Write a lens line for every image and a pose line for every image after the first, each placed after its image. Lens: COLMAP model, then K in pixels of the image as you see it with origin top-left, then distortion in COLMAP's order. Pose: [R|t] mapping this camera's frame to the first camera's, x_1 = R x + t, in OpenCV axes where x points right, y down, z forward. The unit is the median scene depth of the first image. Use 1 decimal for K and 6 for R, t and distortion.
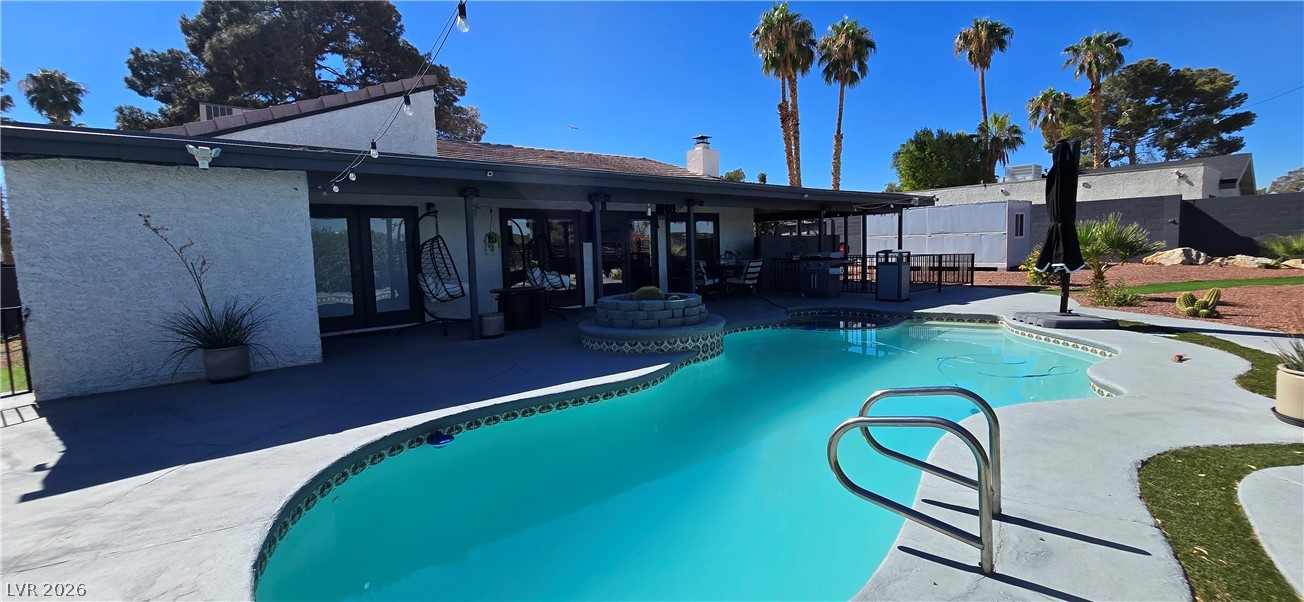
lens RADIAL K [[539.1, 0, 657.5], [0, 539.1, 287.4], [0, 0, 1]] dist [-0.005980, 0.004180]
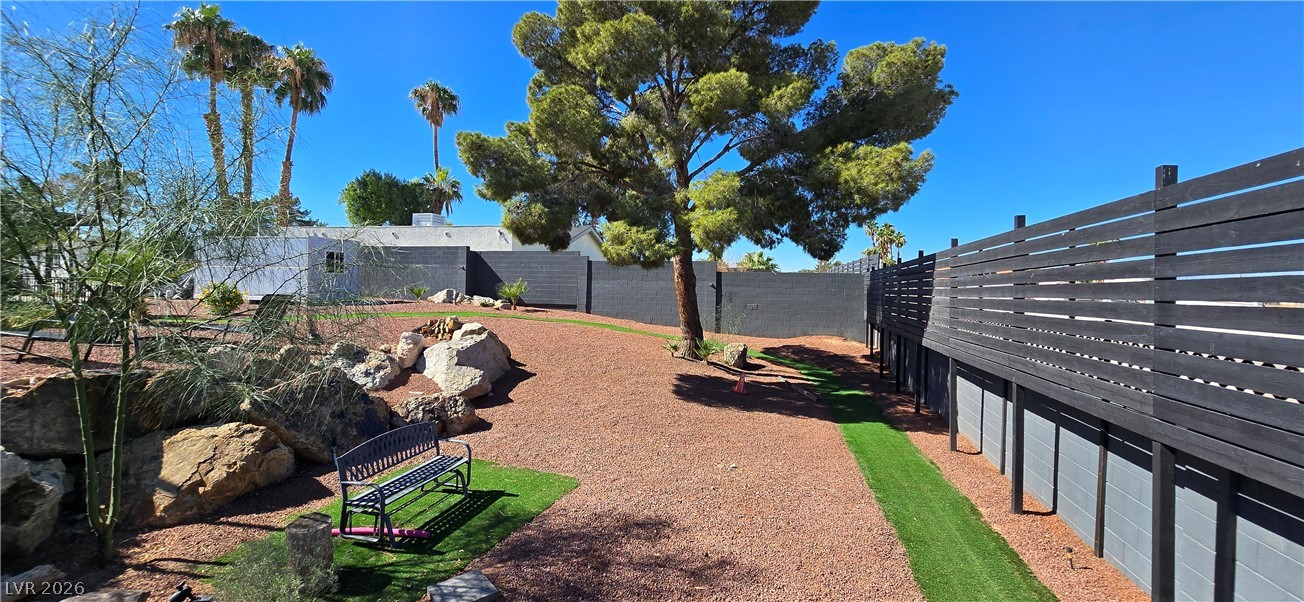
lens RADIAL K [[539.1, 0, 657.5], [0, 539.1, 287.4], [0, 0, 1]] dist [-0.005980, 0.004180]
pose [[0.797804, 0.050701, 0.600781, 0.323575], [-0.000021, 0.996460, -0.084065, 0.012303], [-0.602916, 0.067055, 0.794982, -0.118582]]
